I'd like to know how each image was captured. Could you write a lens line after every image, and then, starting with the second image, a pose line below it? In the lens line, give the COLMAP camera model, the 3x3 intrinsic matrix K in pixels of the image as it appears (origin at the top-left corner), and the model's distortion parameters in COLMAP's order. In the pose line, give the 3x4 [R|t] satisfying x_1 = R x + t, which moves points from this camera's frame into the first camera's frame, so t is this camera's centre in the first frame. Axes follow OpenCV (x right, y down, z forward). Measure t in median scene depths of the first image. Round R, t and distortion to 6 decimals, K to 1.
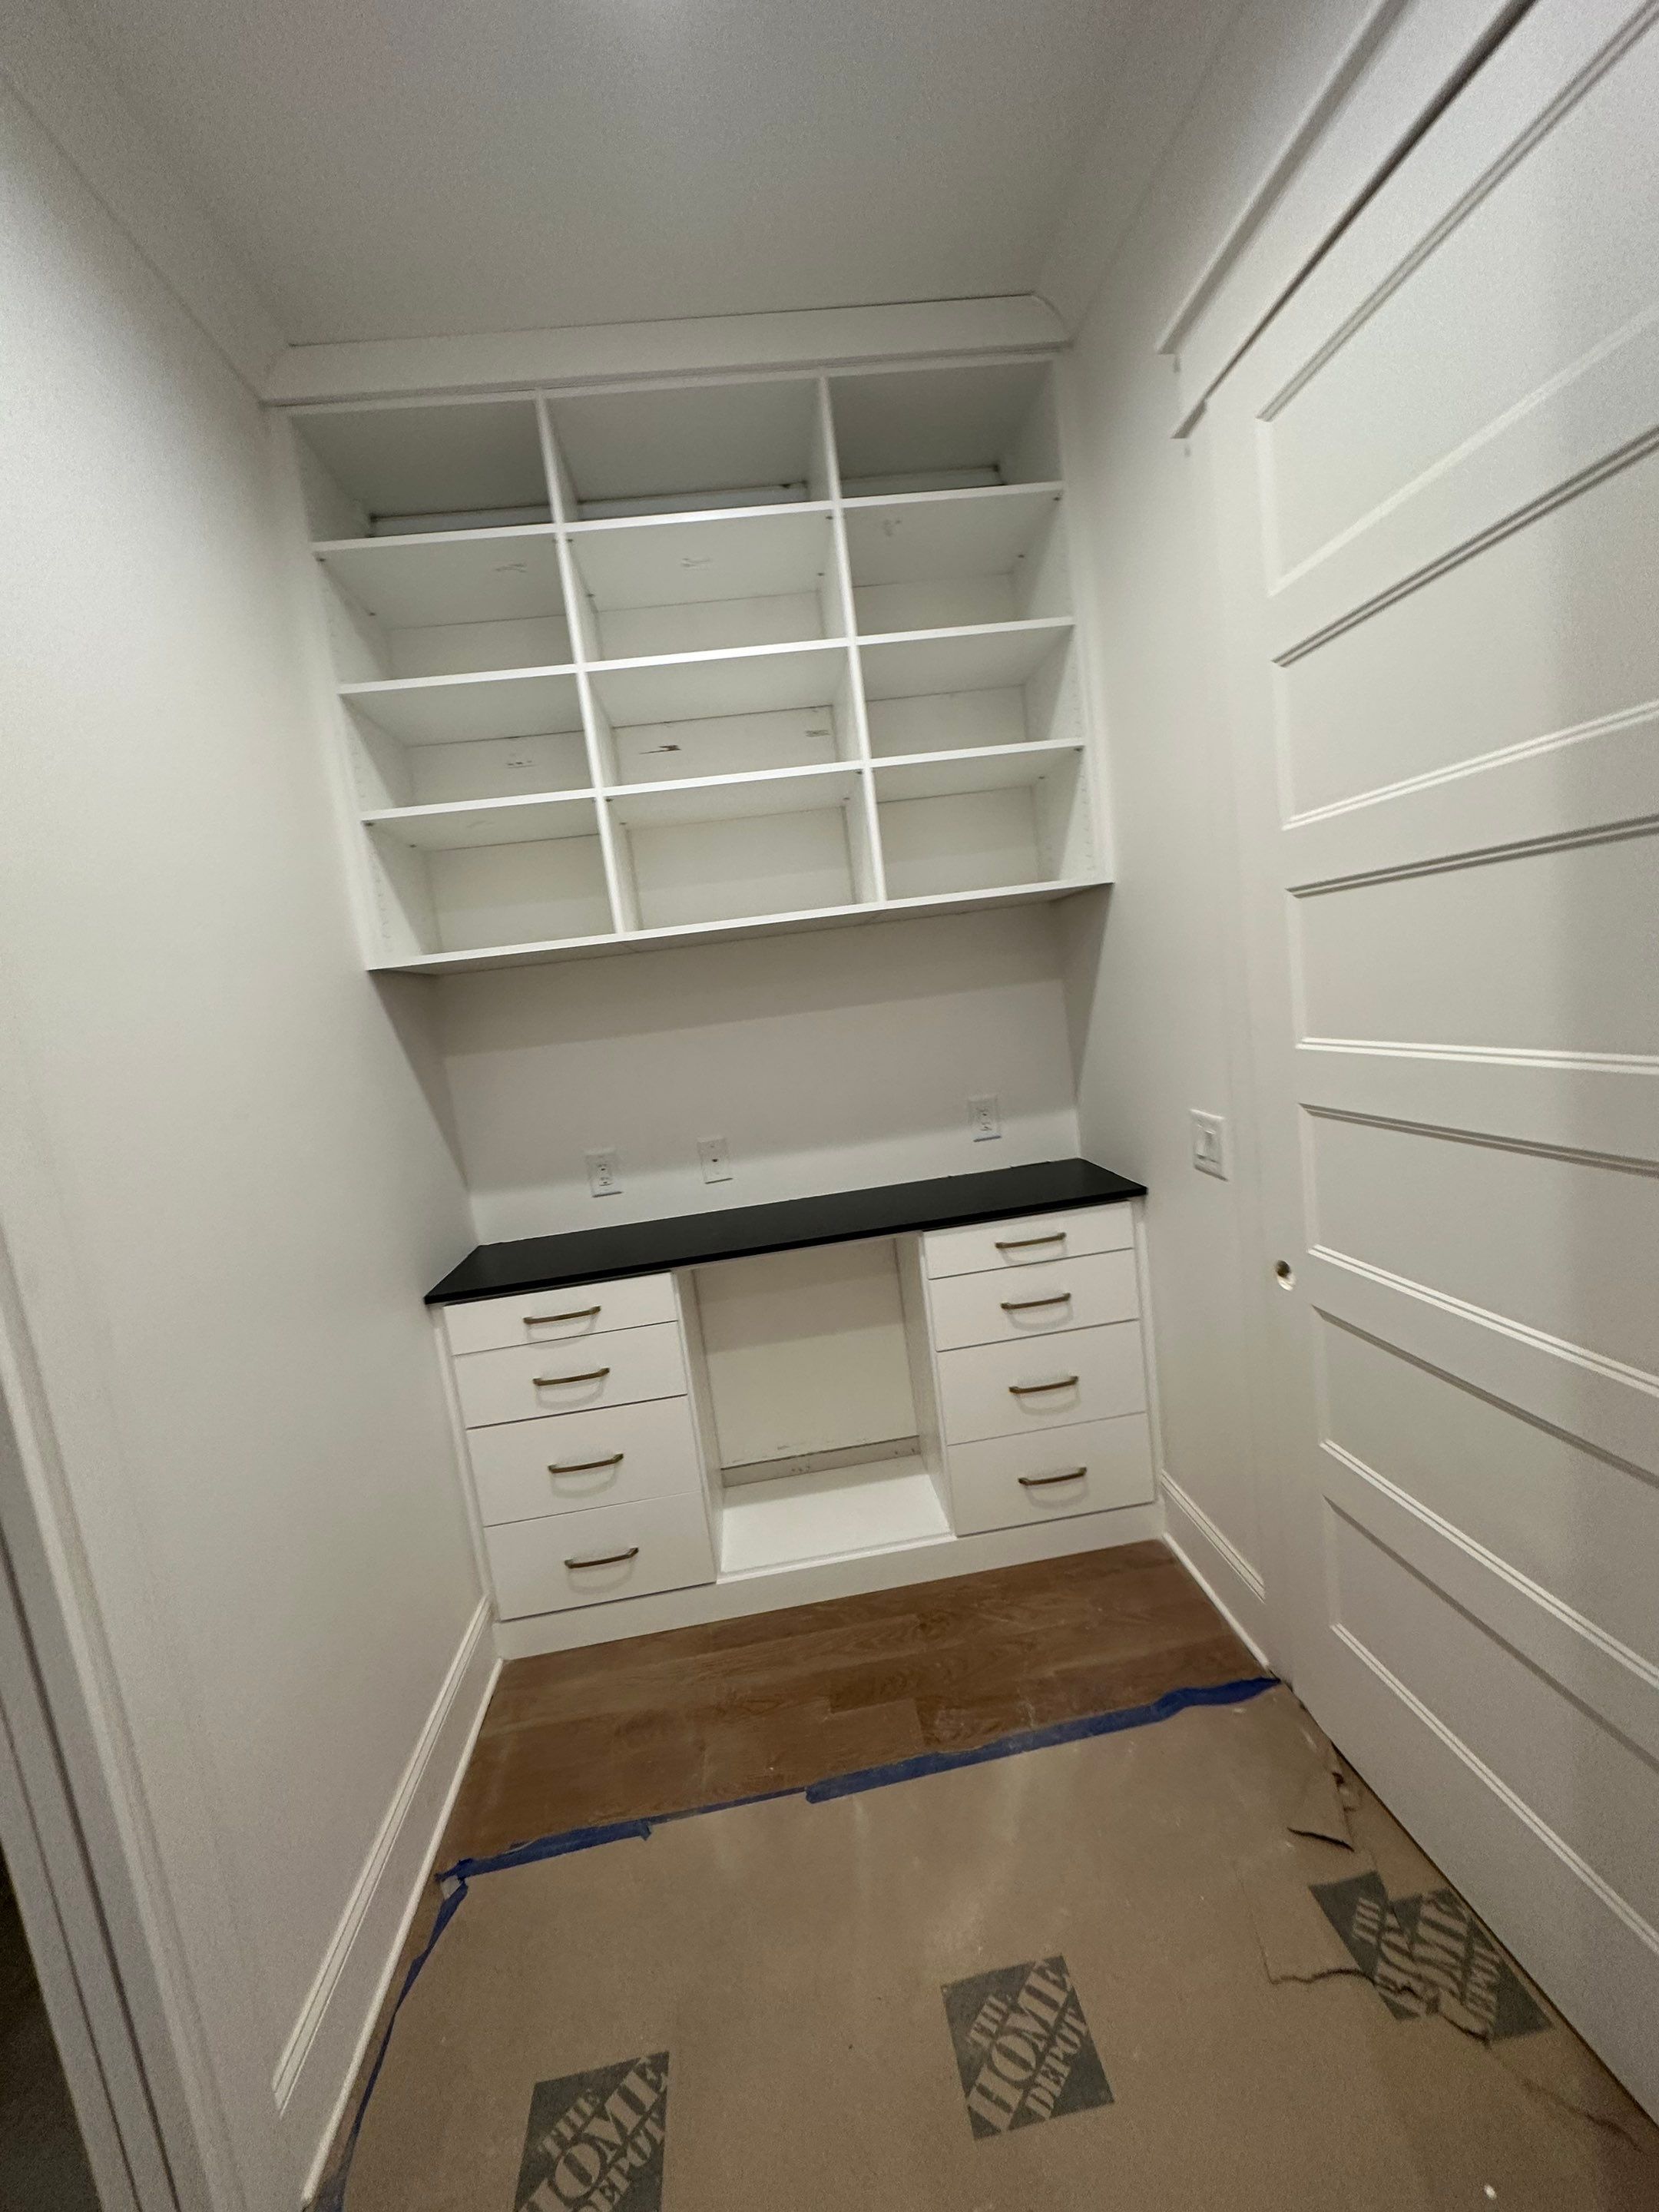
lens RADIAL K [[876.2, 0, 829.4], [0, 876.2, 1104.4], [0, 0, 1]] dist [-0.000330, 0.000162]
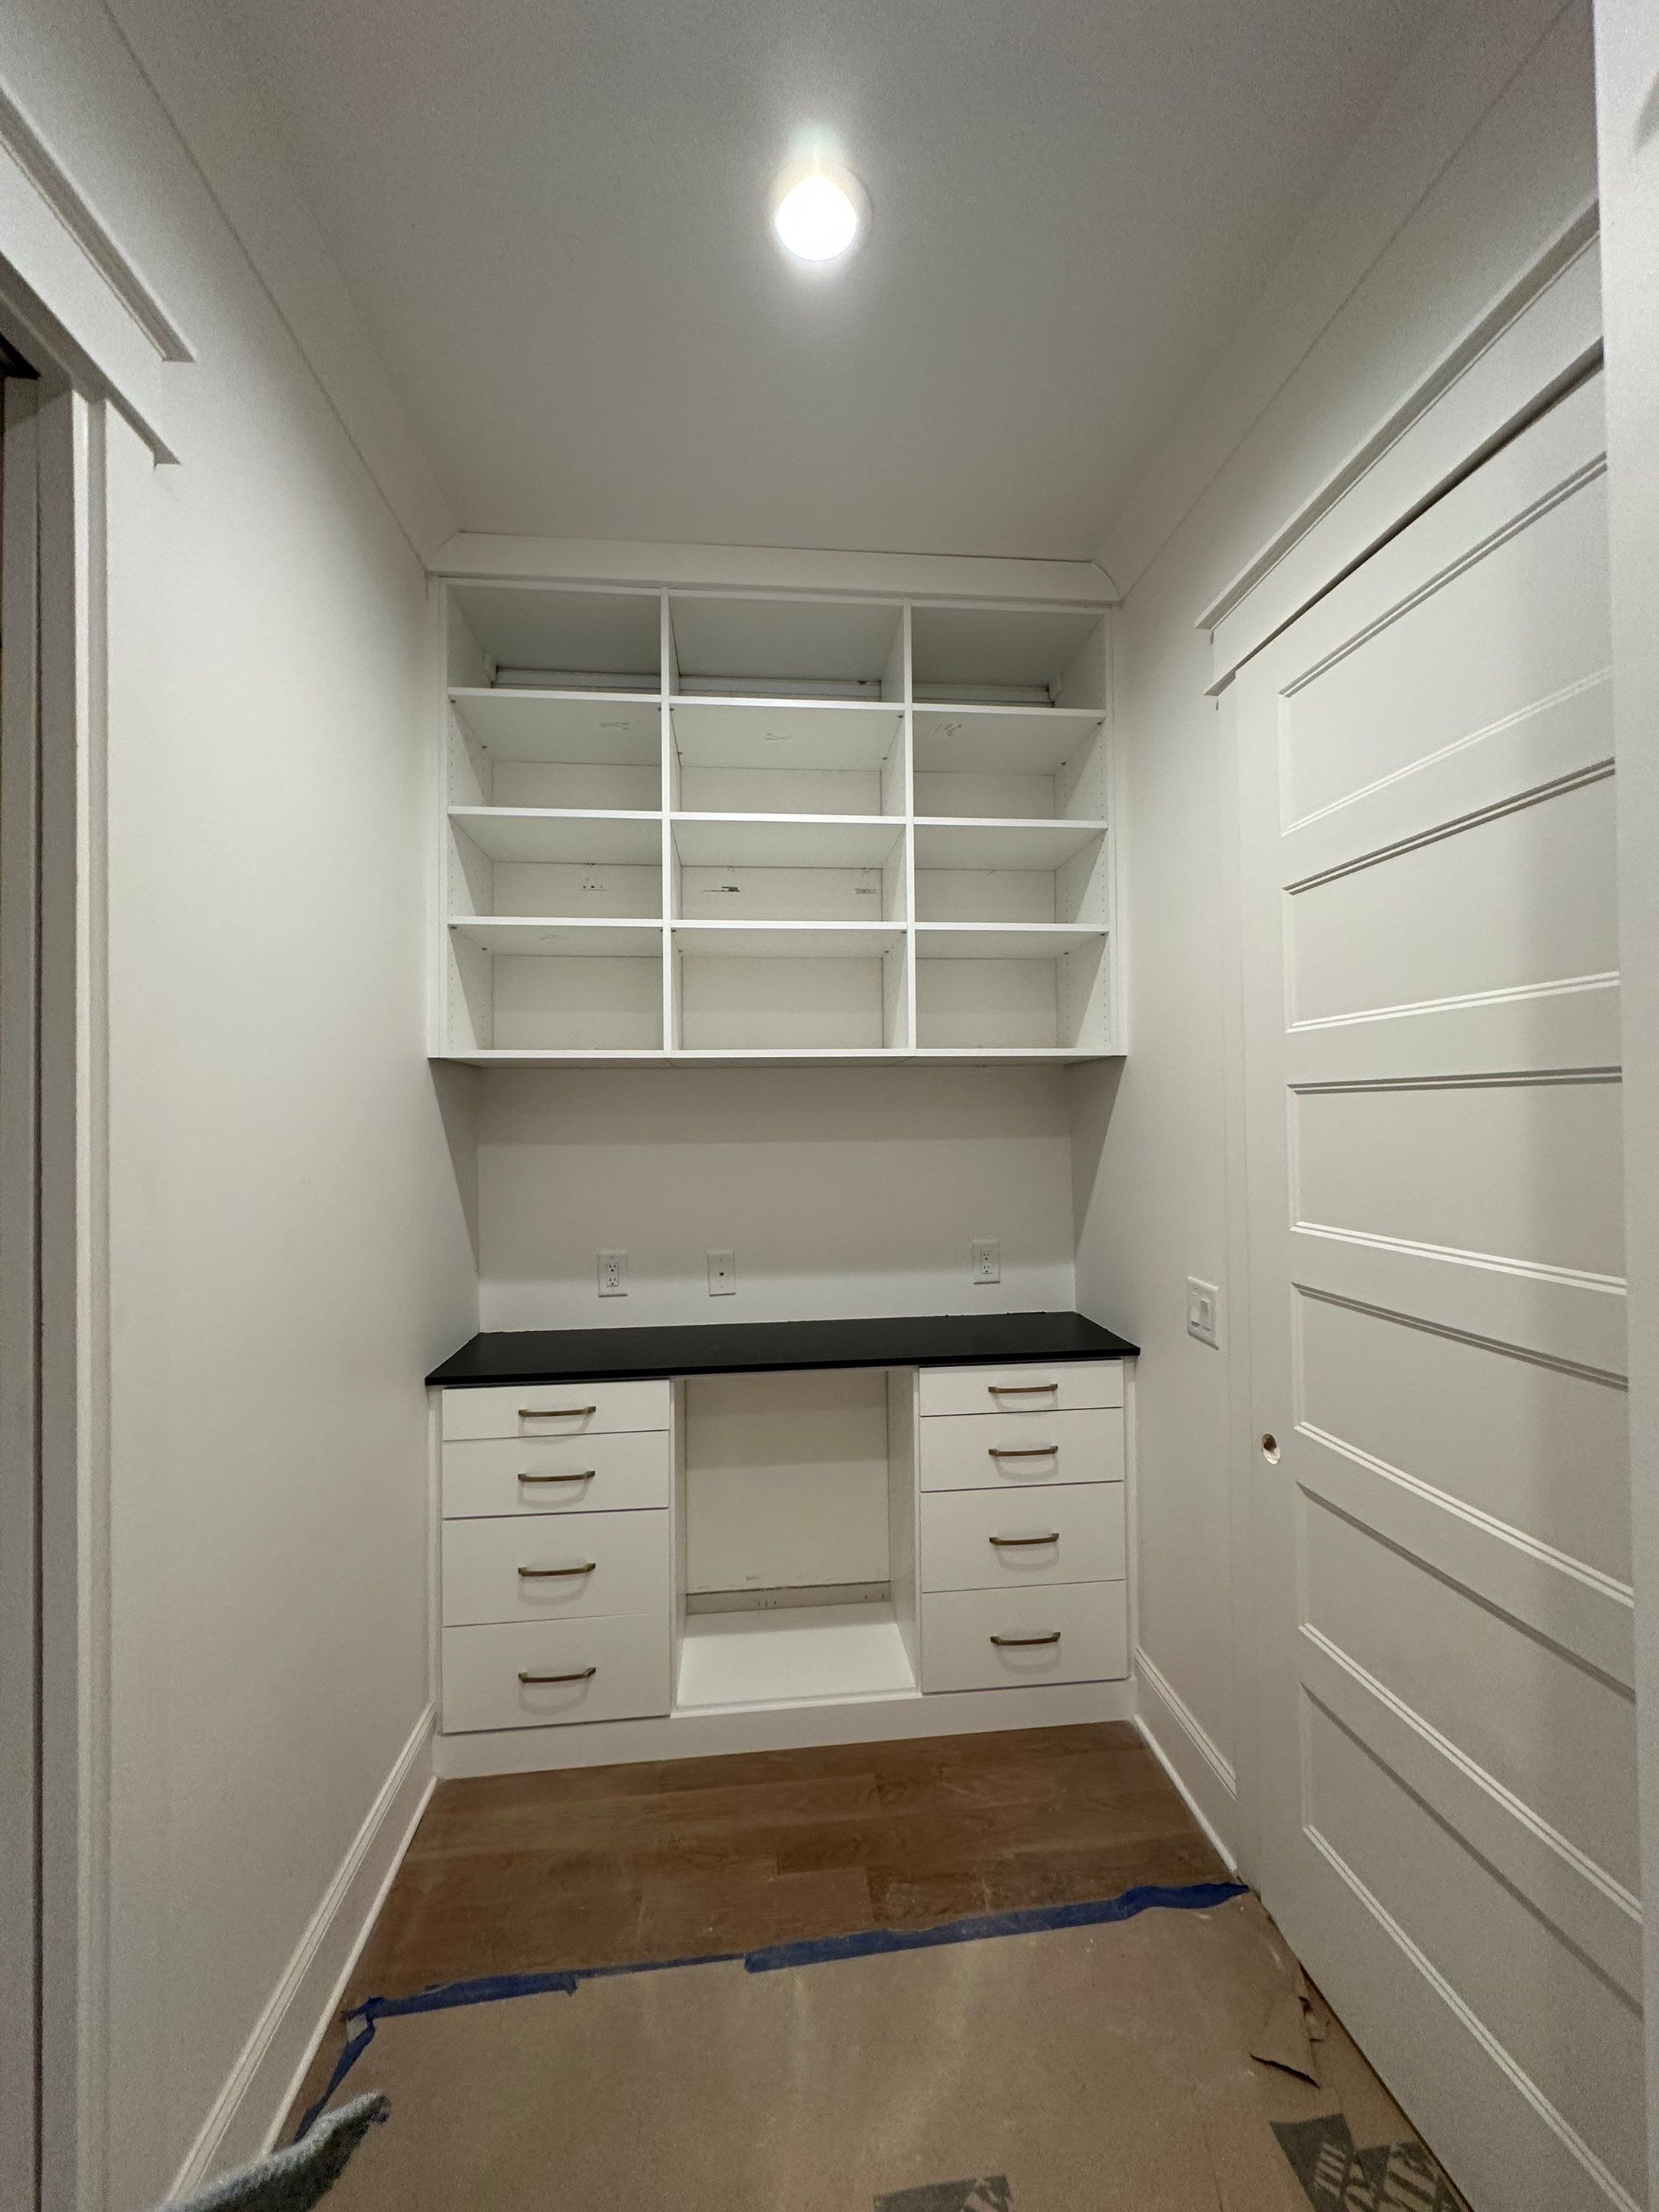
lens RADIAL K [[884.9, 0, 821.9], [0, 884.9, 1104.7], [0, 0, 1]] dist [0.001221, -0.000032]
pose [[0.993633, 0.112636, -0.002368, -0.039746], [-0.111871, 0.983959, -0.138959, -0.000315], [-0.013322, 0.138339, 0.990295, -0.066841]]
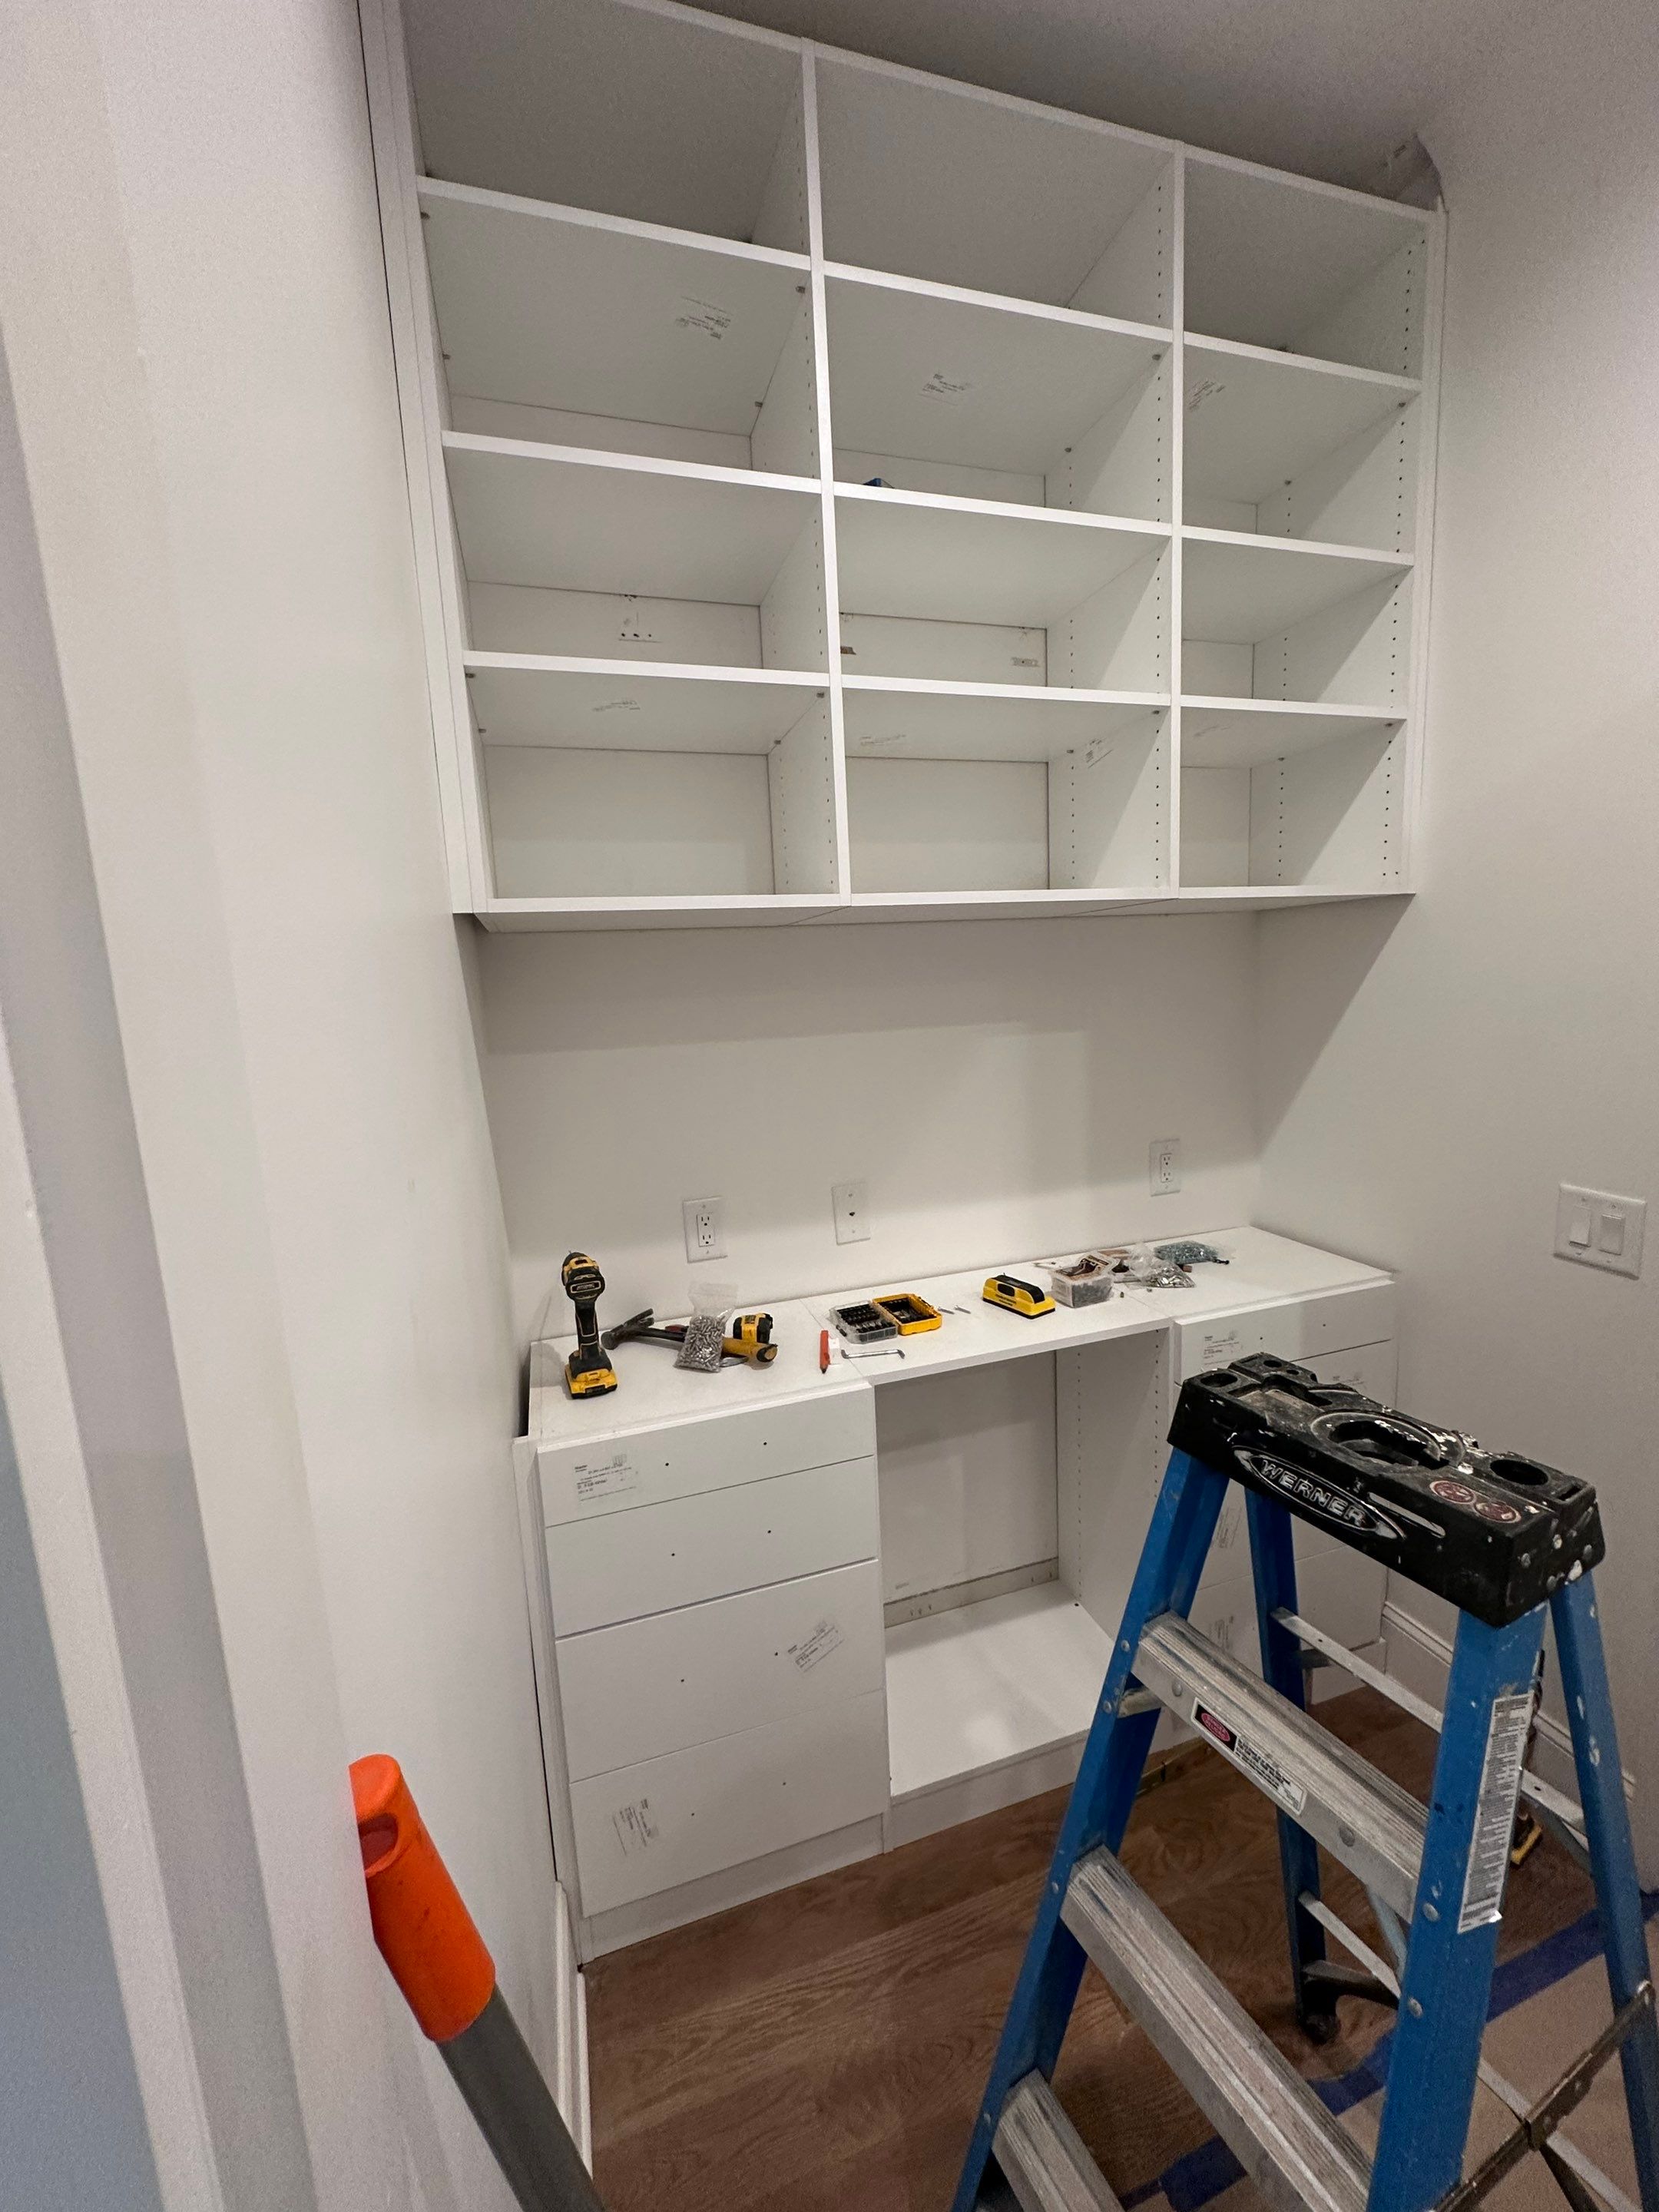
lens RADIAL K [[884.9, 0, 821.9], [0, 884.9, 1104.7], [0, 0, 1]] dist [0.001221, -0.000032]
pose [[0.974163, 0.046444, 0.221021, -0.385423], [-0.046455, 0.998907, -0.005151, -0.027997], [-0.221018, -0.005250, 0.975255, 0.320765]]
